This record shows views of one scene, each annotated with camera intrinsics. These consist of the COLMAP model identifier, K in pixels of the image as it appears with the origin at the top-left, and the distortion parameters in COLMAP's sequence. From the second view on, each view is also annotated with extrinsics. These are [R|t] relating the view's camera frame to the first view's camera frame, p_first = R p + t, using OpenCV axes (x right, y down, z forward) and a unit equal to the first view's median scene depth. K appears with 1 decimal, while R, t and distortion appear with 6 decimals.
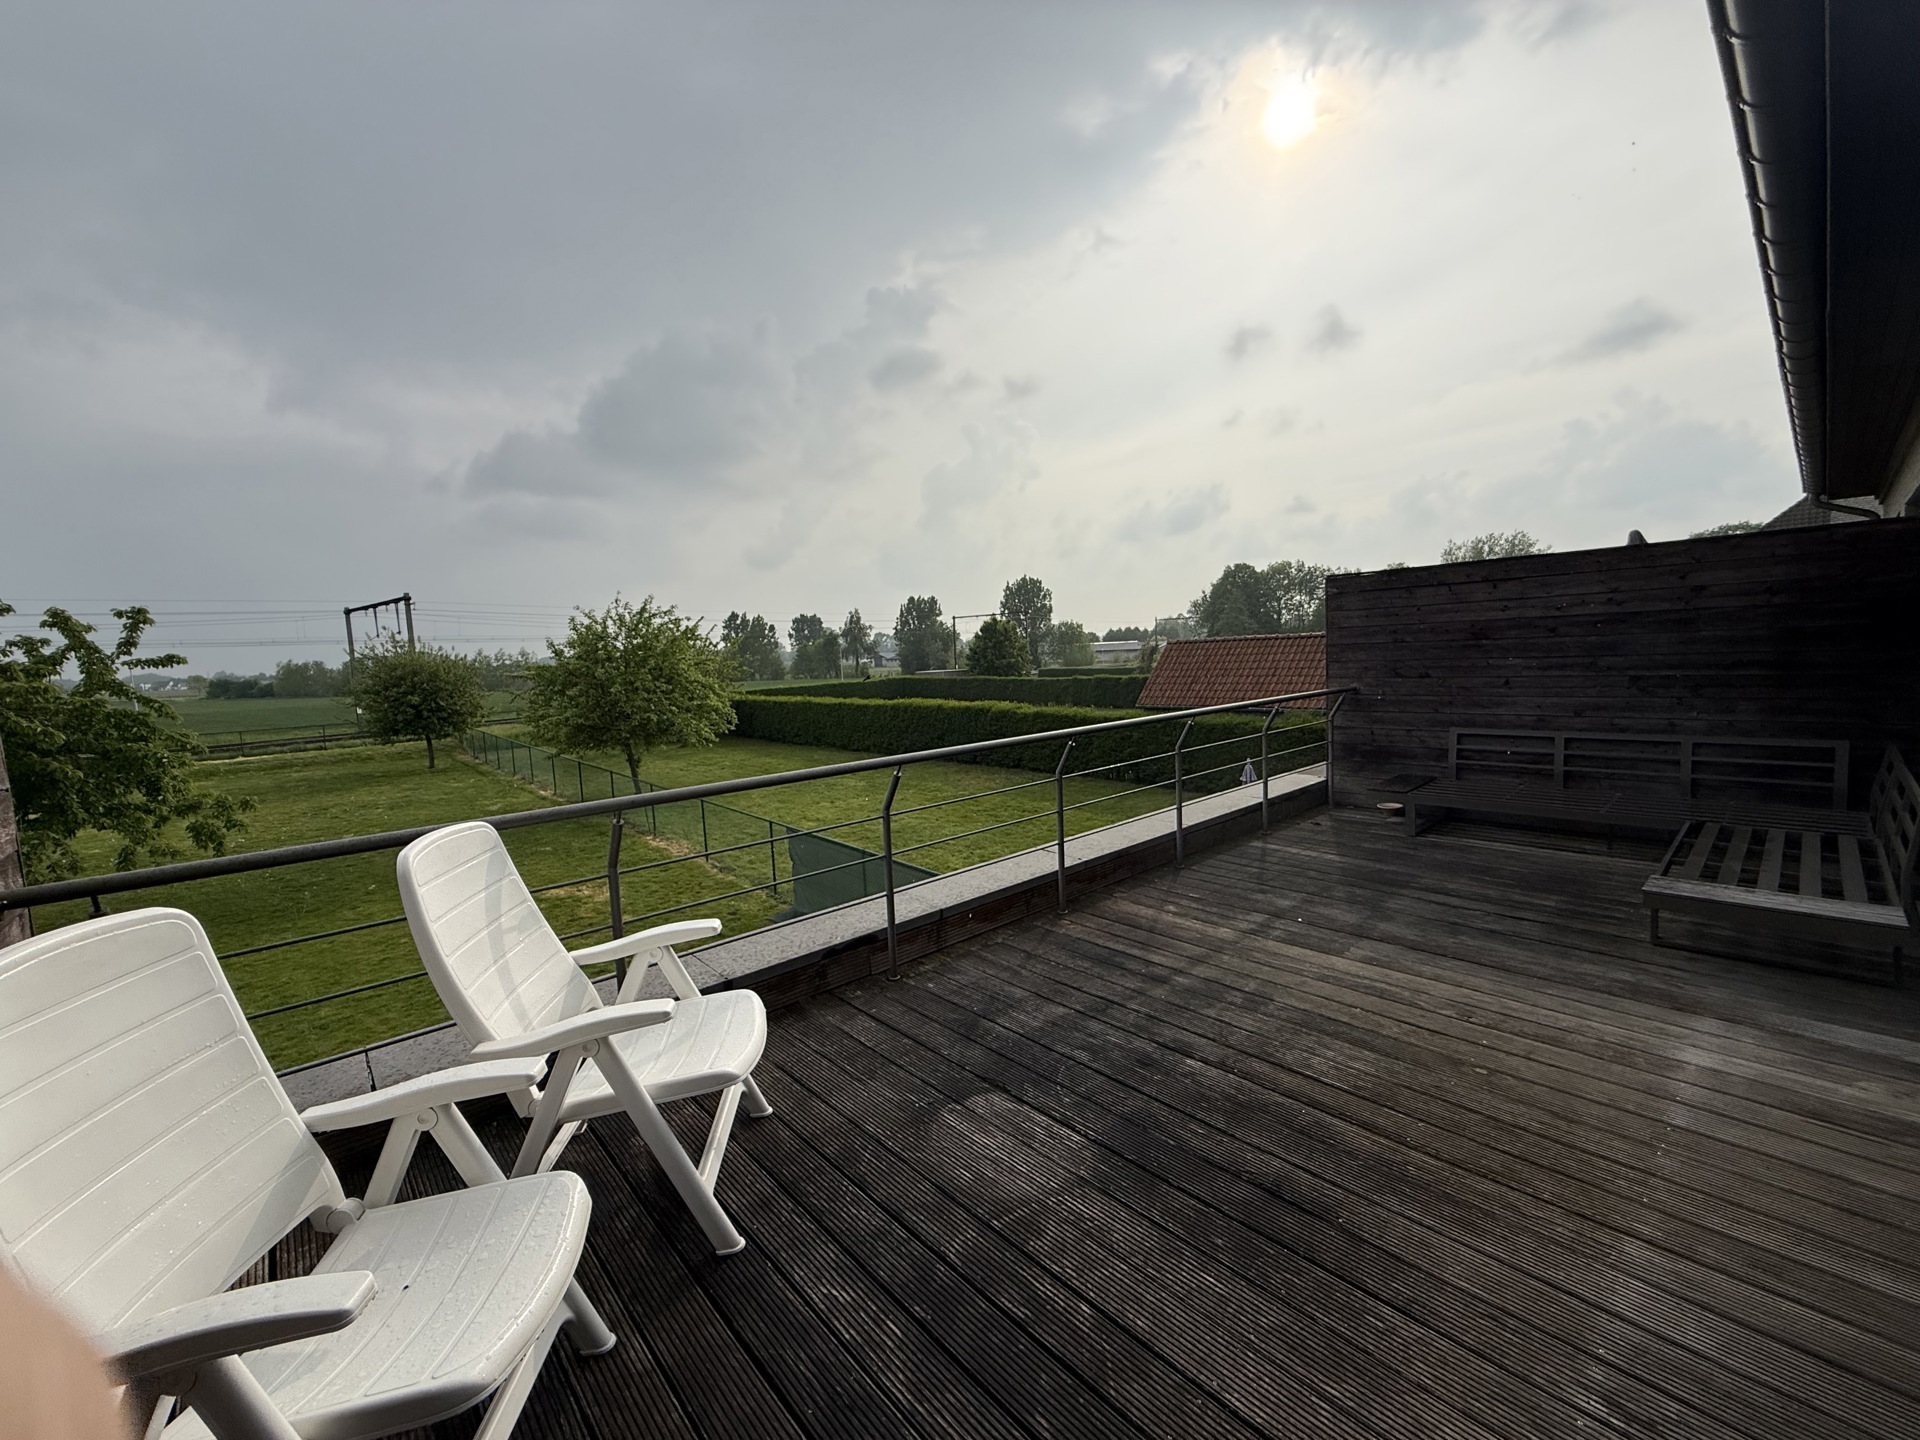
lens RADIAL K [[767.5, 0, 948.0], [0, 767.5, 728.0], [0, 0, 1]] dist [0.000568, 0.000191]
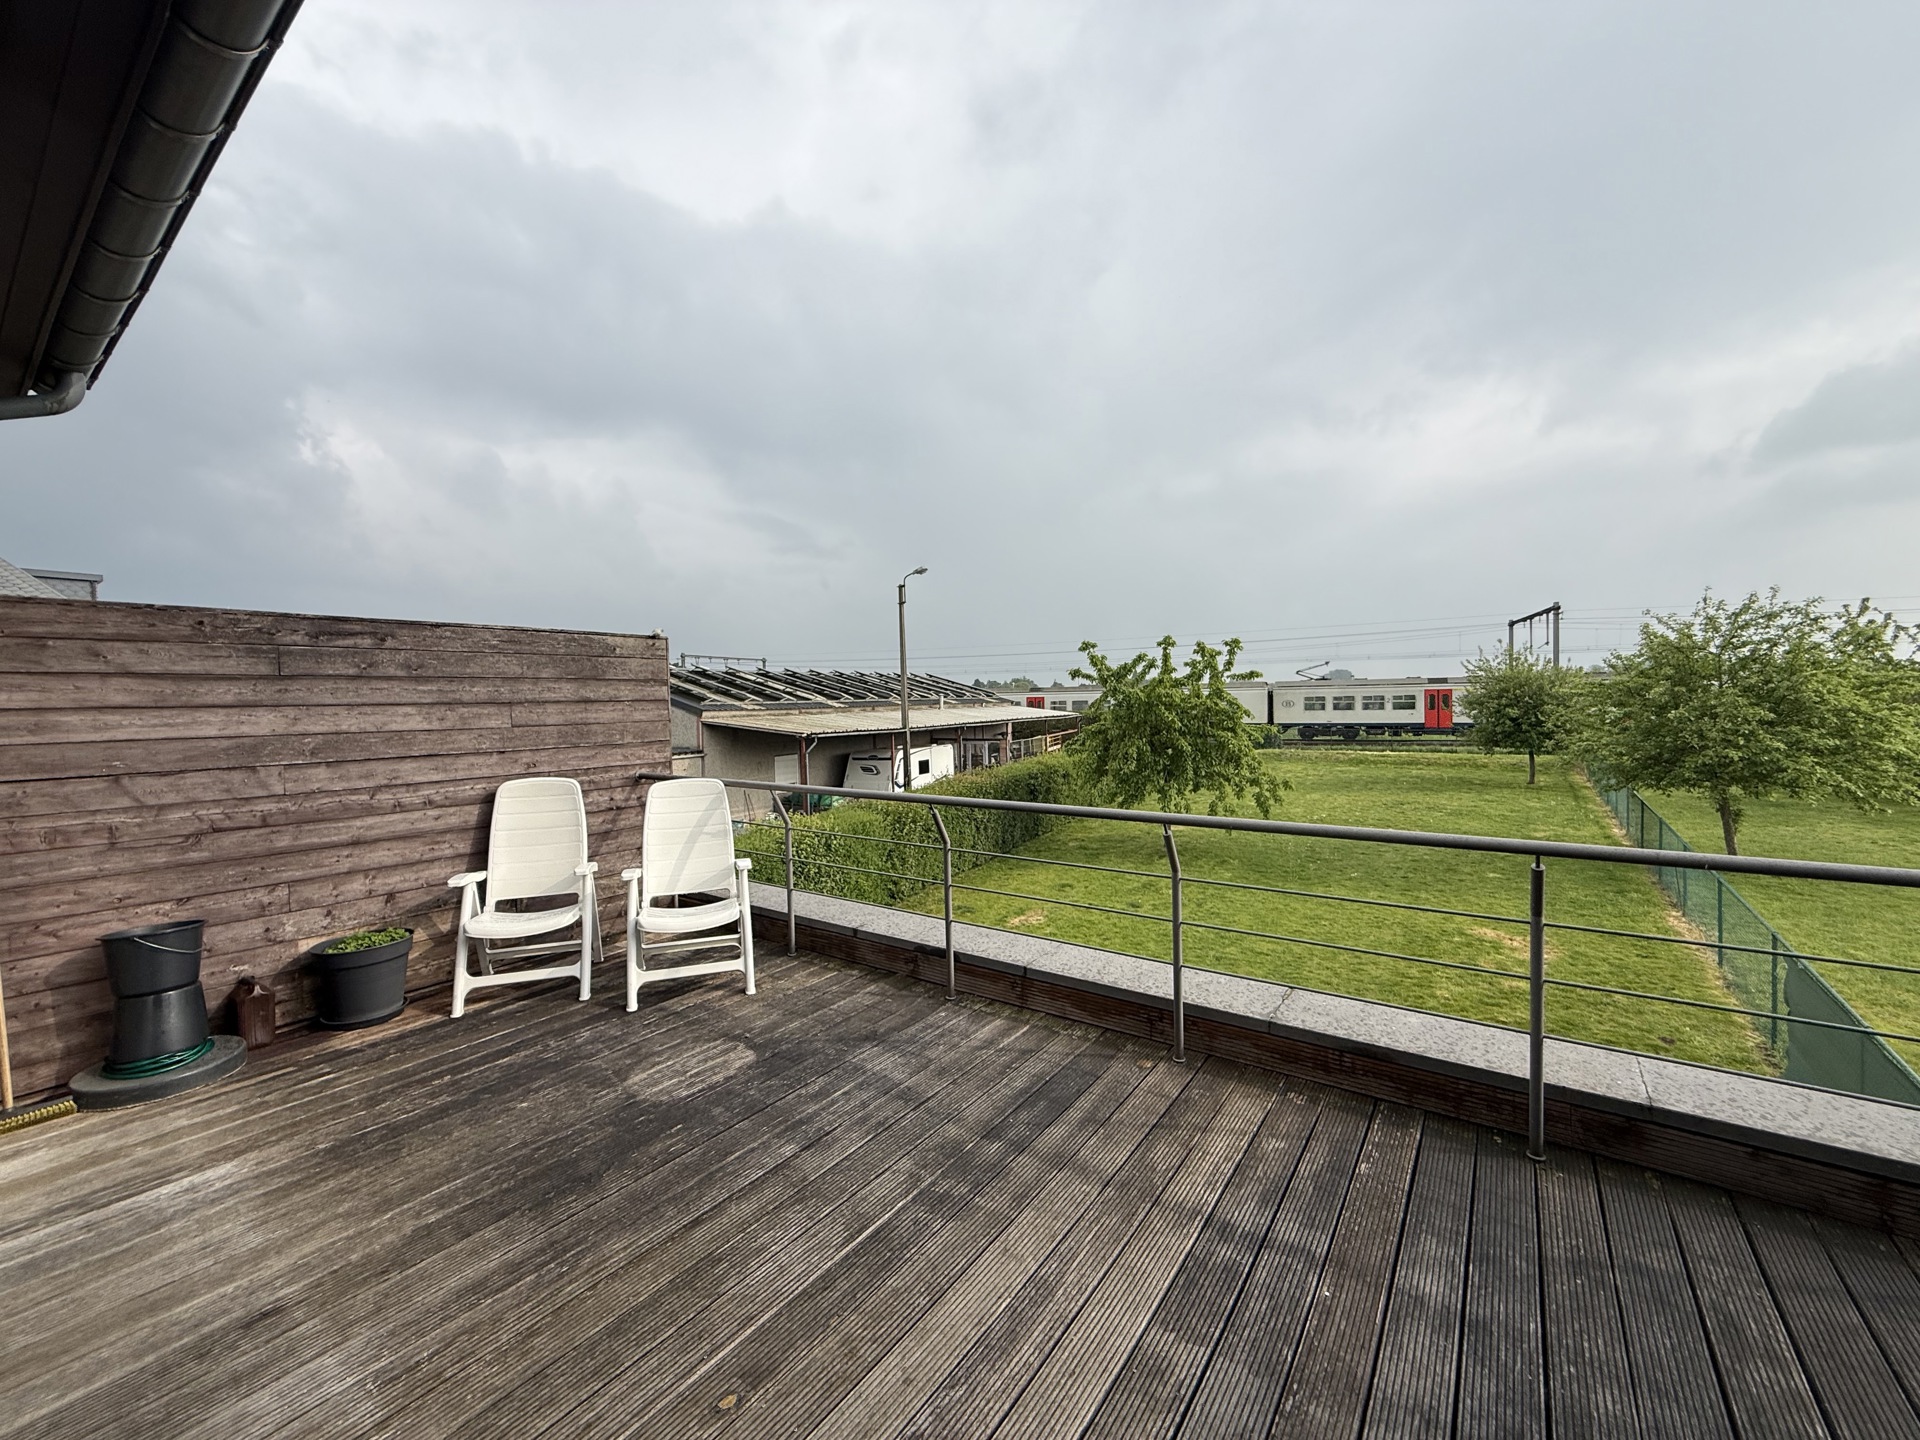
lens RADIAL K [[767.5, 0, 964.9], [0, 767.5, 718.6], [0, 0, 1]] dist [0.000568, 0.000191]
pose [[0.220360, 0.067190, -0.973102, 0.251220], [-0.087917, 0.994932, 0.048789, -0.032561], [0.971448, 0.074801, 0.225150, 0.190869]]
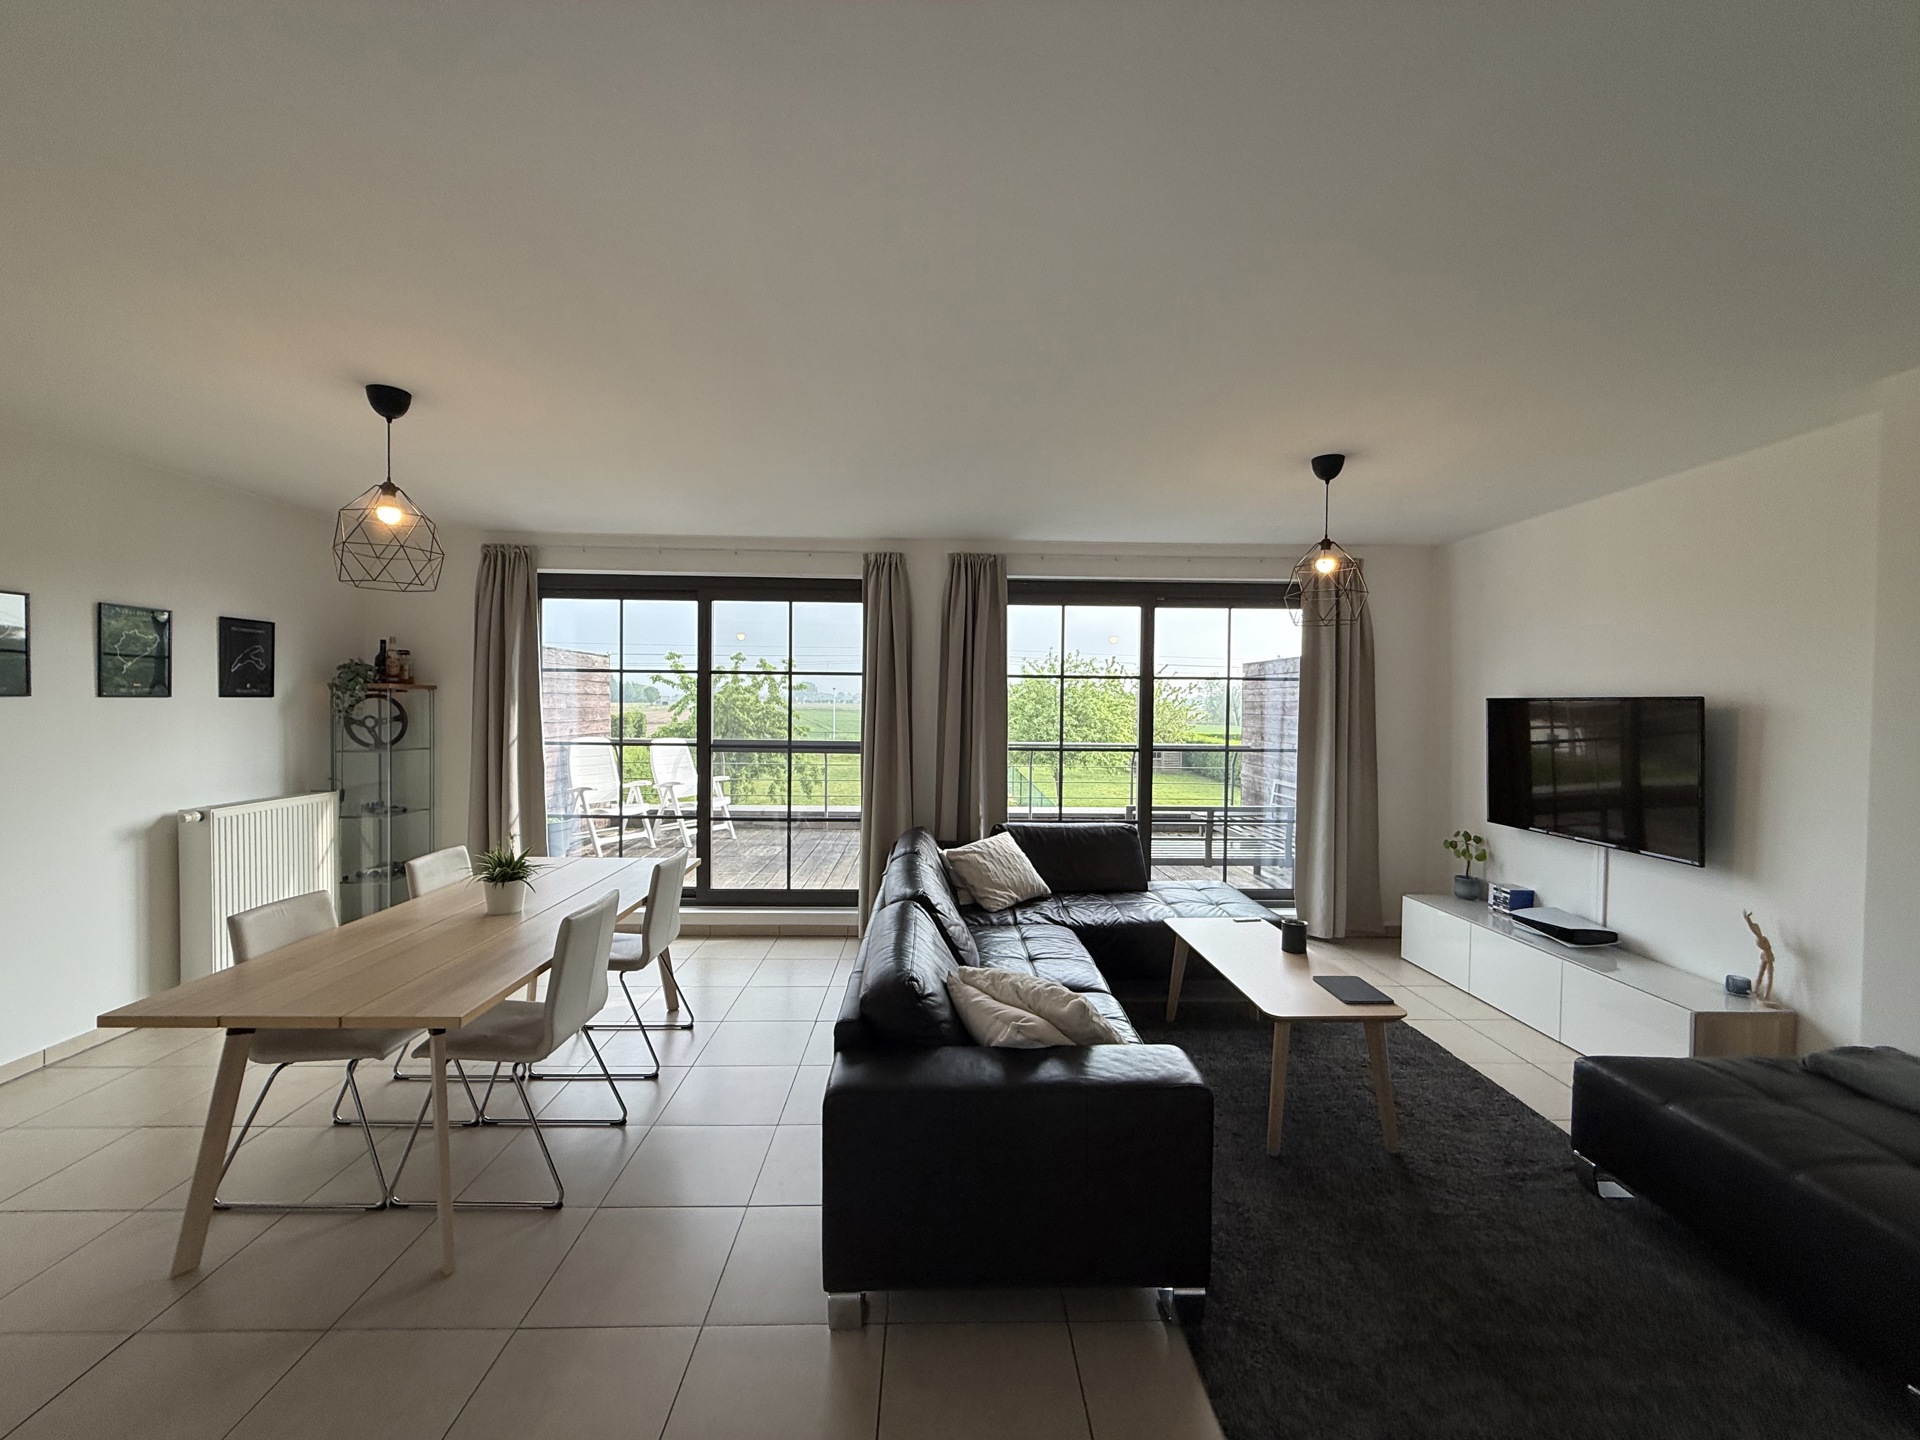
lens RADIAL K [[767.5, 0, 957.3], [0, 767.5, 717.8], [0, 0, 1]] dist [0.000568, 0.000191]
pose [[0.767769, 0.067239, -0.637189, 0.467065], [-0.110625, 0.993455, -0.028462, -0.003874], [0.631105, 0.092341, 0.770182, -0.175824]]
